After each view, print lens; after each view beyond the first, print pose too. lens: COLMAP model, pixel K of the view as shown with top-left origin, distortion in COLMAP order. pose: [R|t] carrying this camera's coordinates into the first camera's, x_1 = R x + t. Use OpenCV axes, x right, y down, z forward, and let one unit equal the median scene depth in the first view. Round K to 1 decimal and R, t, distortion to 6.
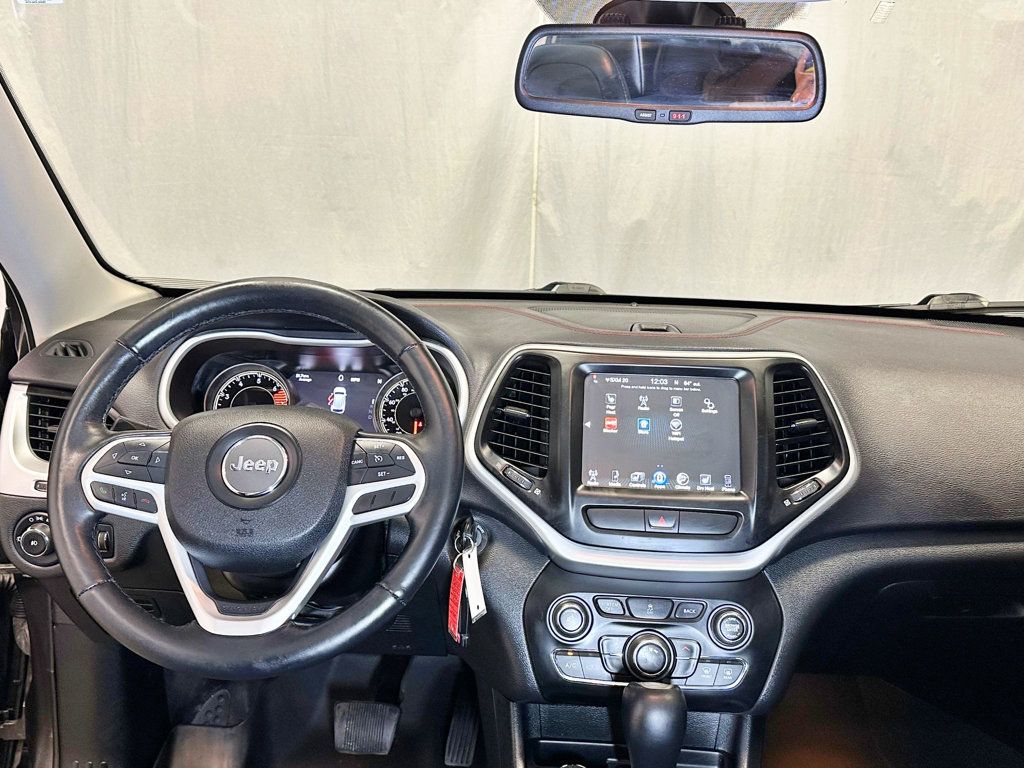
lens RADIAL K [[957.6, 0, 528.4], [0, 957.6, 399.7], [0, 0, 1]] dist [0.149092, -0.264512]
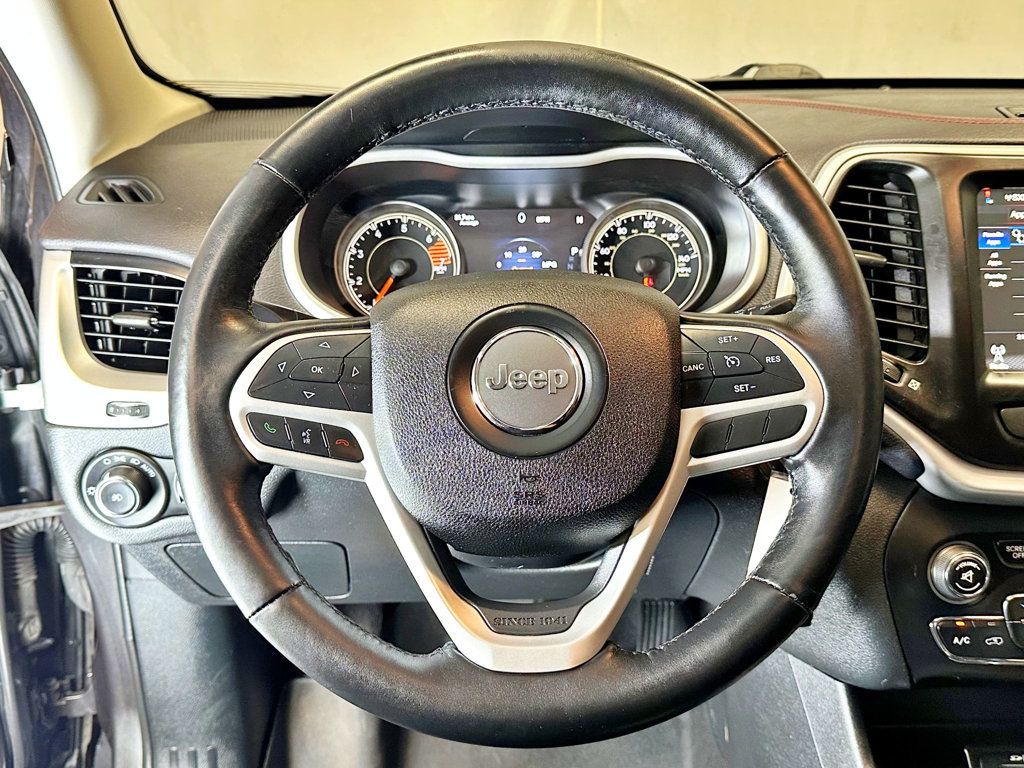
lens RADIAL K [[964.8, 0, 512.0], [0, 964.8, 384.0], [0, 0, 1]] dist [0.153668, -0.295088]
pose [[0.998543, -0.051068, 0.017440, -0.222958], [0.047631, 0.985971, 0.159976, -0.017101], [-0.025365, -0.158912, 0.986967, 0.319201]]
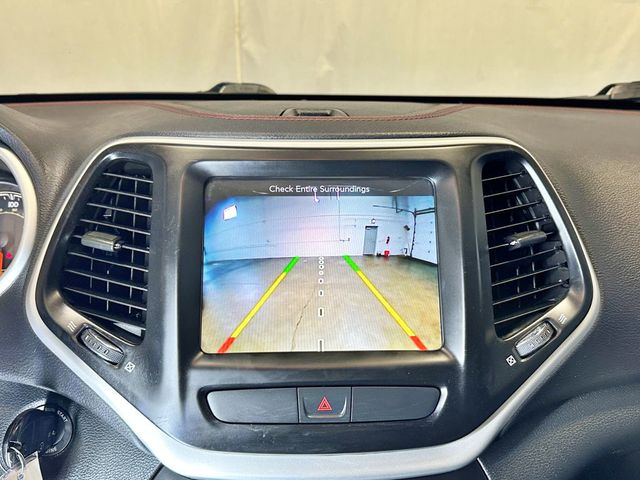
lens RADIAL K [[603.0, 0, 320.0], [0, 603.0, 240.0], [0, 0, 1]] dist [0.153668, -0.295088]
pose [[0.996517, -0.045995, 0.069553, 0.093514], [0.041083, 0.996667, 0.070472, -0.010135], [-0.072563, -0.067369, 0.995086, 0.503771]]
